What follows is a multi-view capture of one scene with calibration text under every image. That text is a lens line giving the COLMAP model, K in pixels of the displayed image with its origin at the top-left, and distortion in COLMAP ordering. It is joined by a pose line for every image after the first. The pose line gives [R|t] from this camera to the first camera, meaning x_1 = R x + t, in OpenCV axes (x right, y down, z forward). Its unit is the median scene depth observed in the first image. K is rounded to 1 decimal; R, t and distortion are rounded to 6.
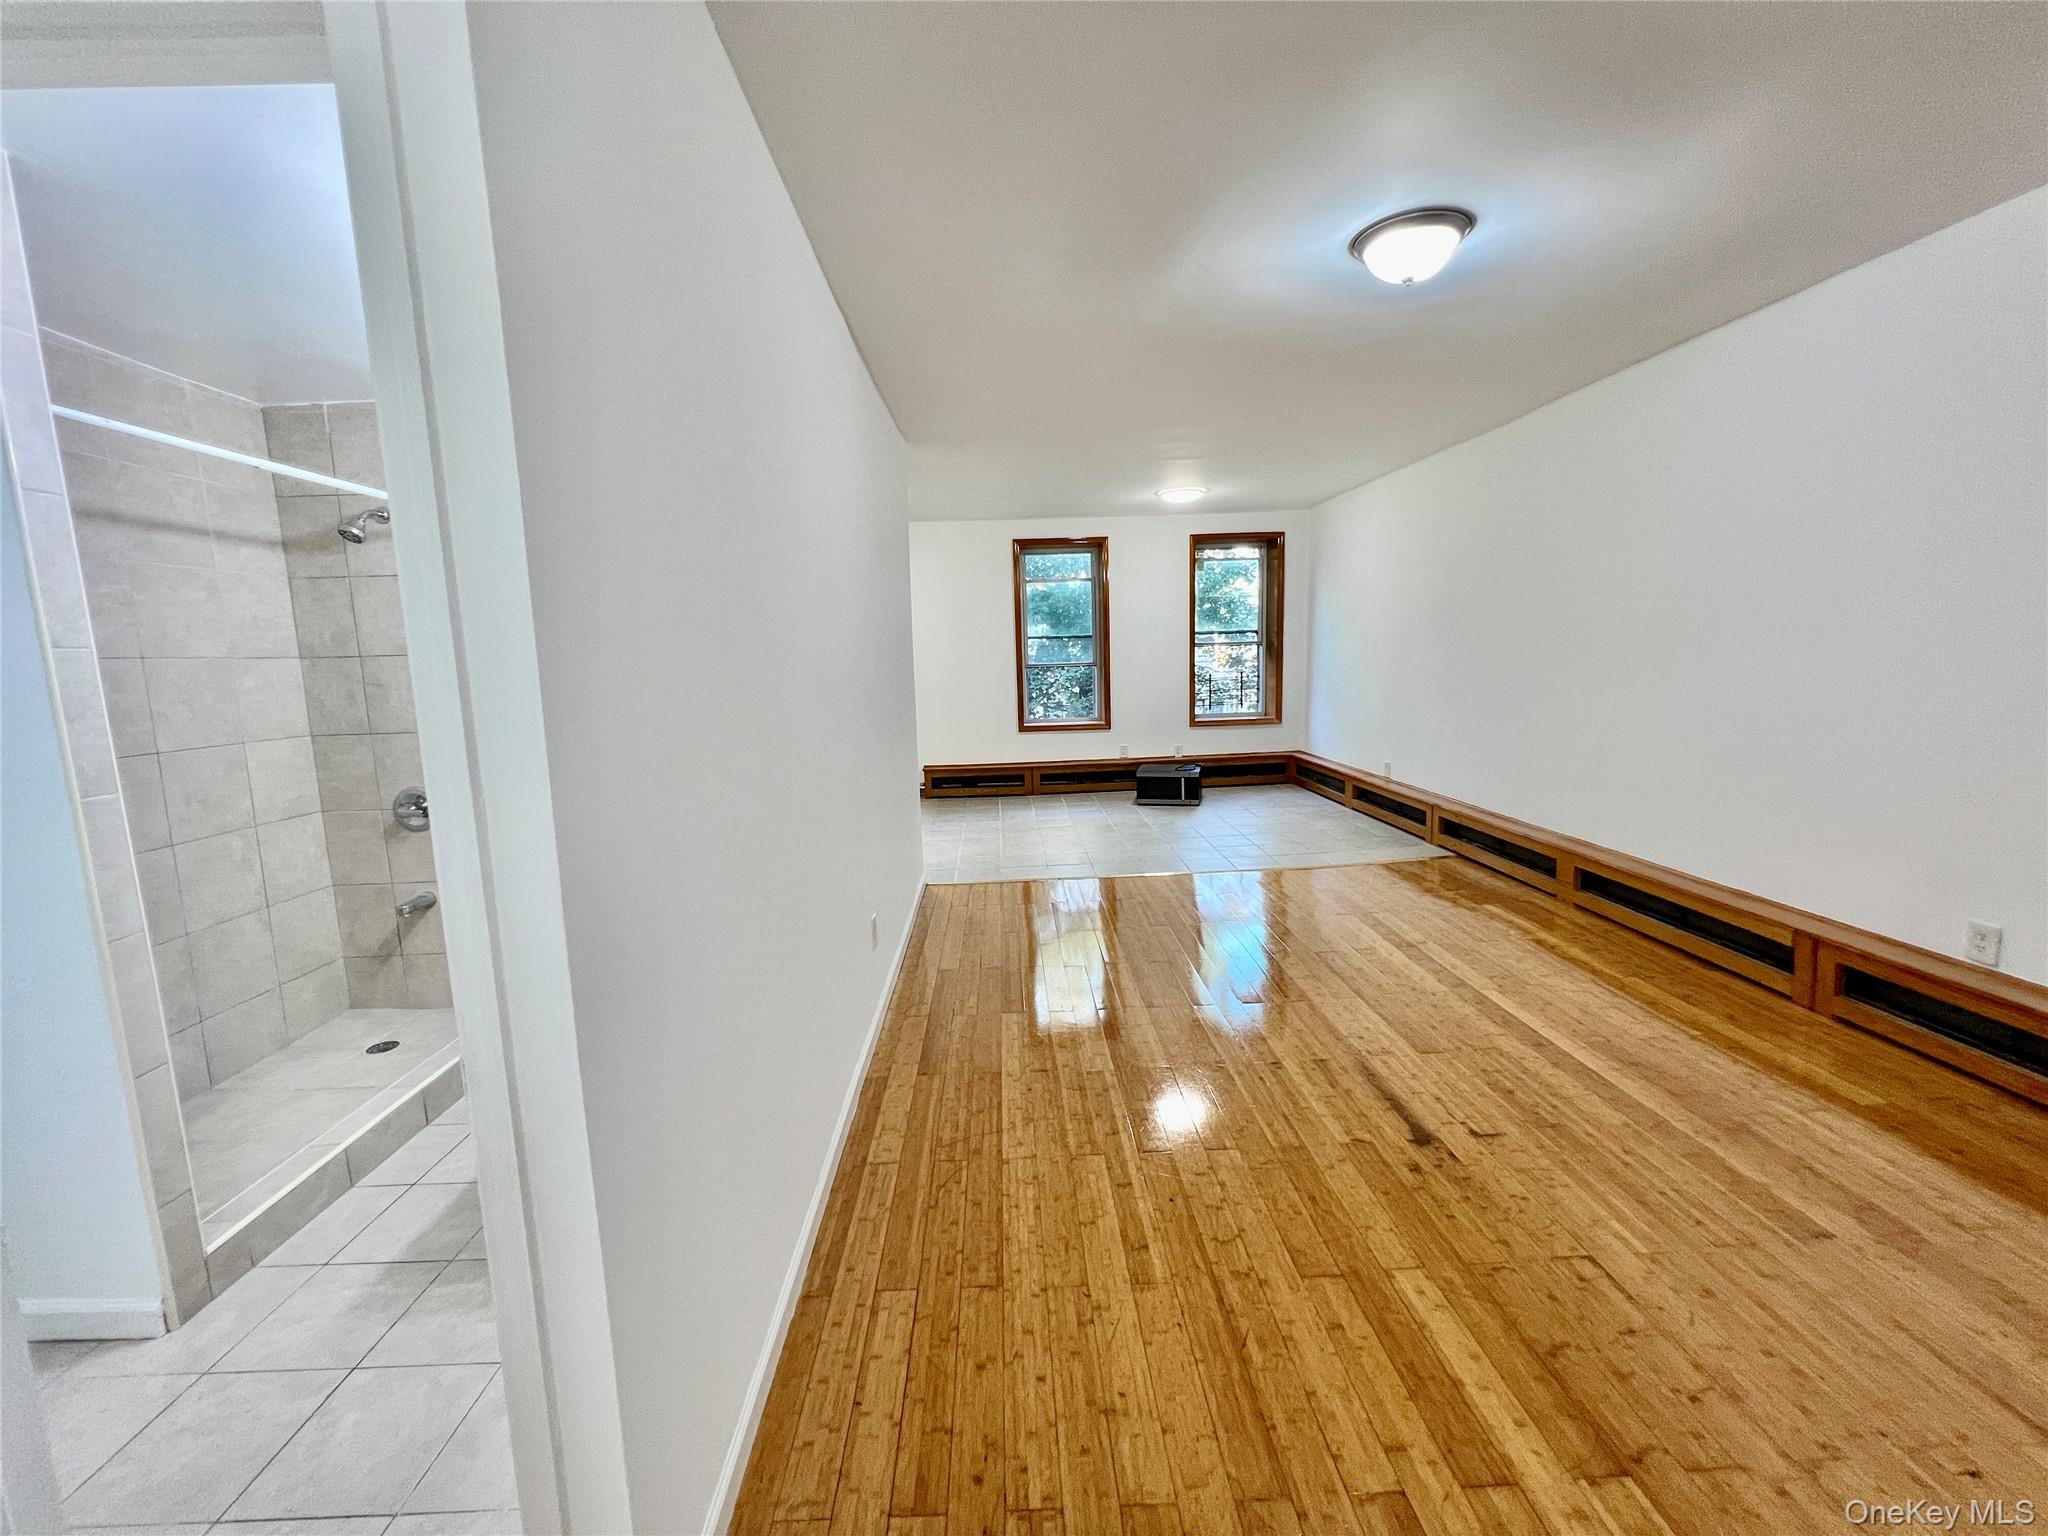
lens RADIAL K [[815.7, 0, 1017.0], [0, 815.7, 764.6], [0, 0, 1]] dist [-0.002332, -0.000065]
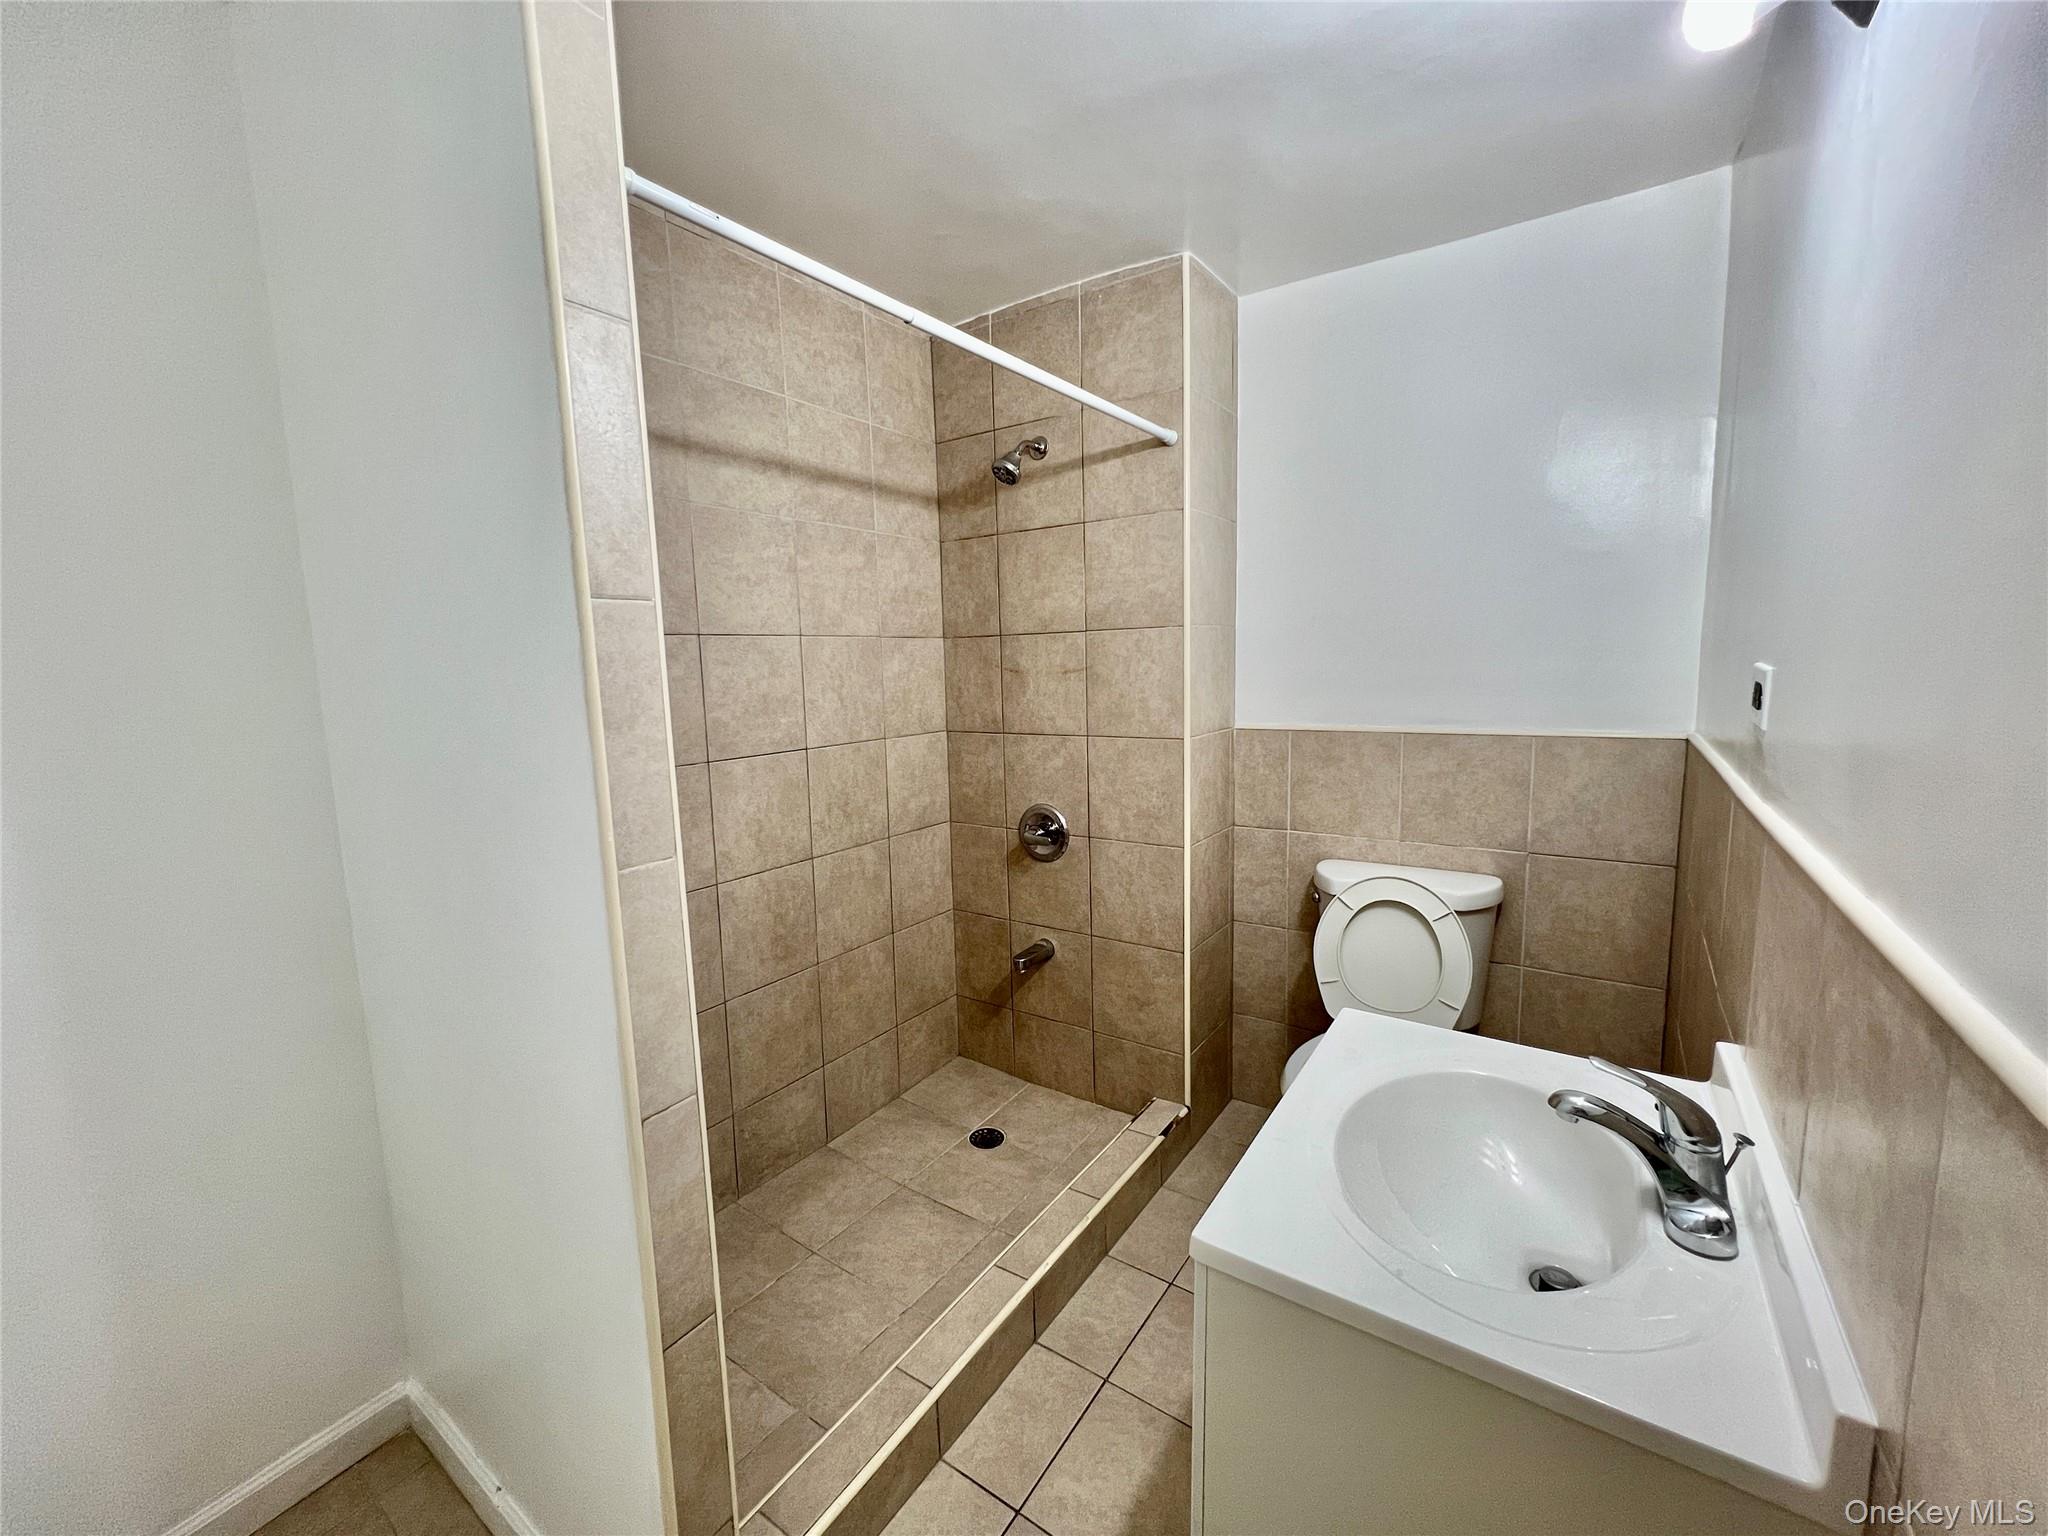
lens RADIAL K [[816.0, 0, 1017.7], [0, 816.0, 766.1], [0, 0, 1]] dist [0.000857, 0.000238]
pose [[0.805862, 0.084151, -0.586093, -0.318908], [-0.076617, 0.996347, 0.037709, -0.037222], [0.587126, 0.014516, 0.809366, 0.370630]]
